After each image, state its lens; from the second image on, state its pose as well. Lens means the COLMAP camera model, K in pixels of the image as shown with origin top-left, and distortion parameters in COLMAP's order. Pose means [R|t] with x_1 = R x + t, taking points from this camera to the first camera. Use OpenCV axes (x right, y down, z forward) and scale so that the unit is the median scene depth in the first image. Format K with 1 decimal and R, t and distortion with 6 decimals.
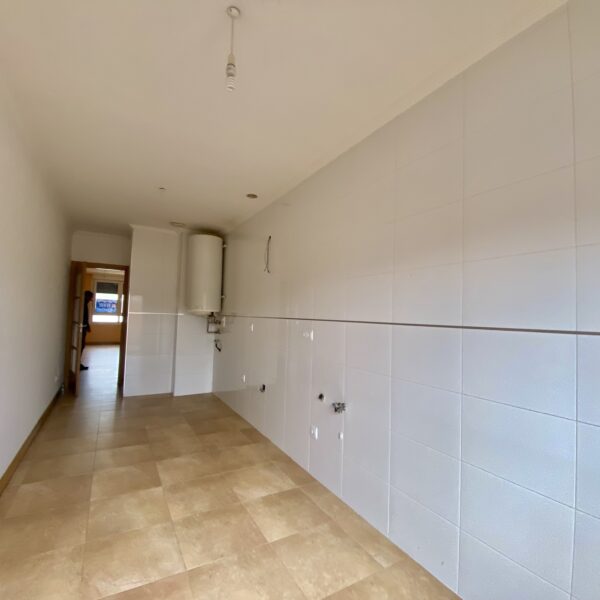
lens RADIAL K [[323.2, 0, 302.0], [0, 323.2, 304.2], [0, 0, 1]] dist [0.034998, -0.027785]
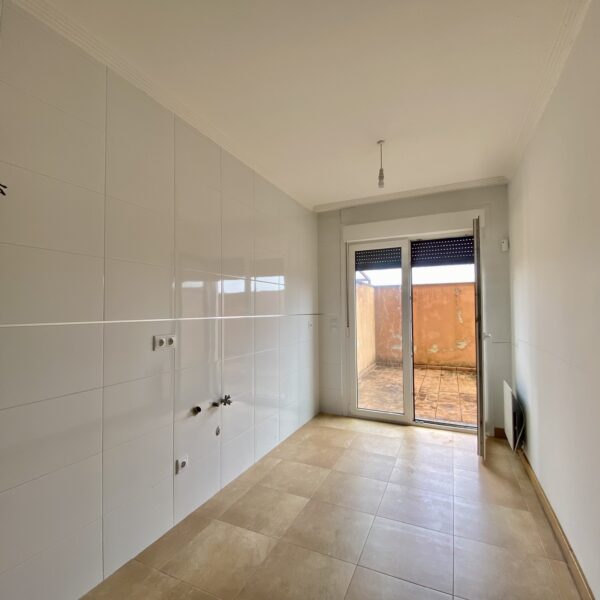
lens RADIAL K [[323.2, 0, 300.8], [0, 323.2, 299.6], [0, 0, 1]] dist [0.034998, -0.027785]
pose [[-0.577862, -0.001845, 0.816133, -0.438147], [-0.056961, 0.997650, -0.038075, 0.012885], [-0.814145, -0.068490, -0.576609, 0.724135]]
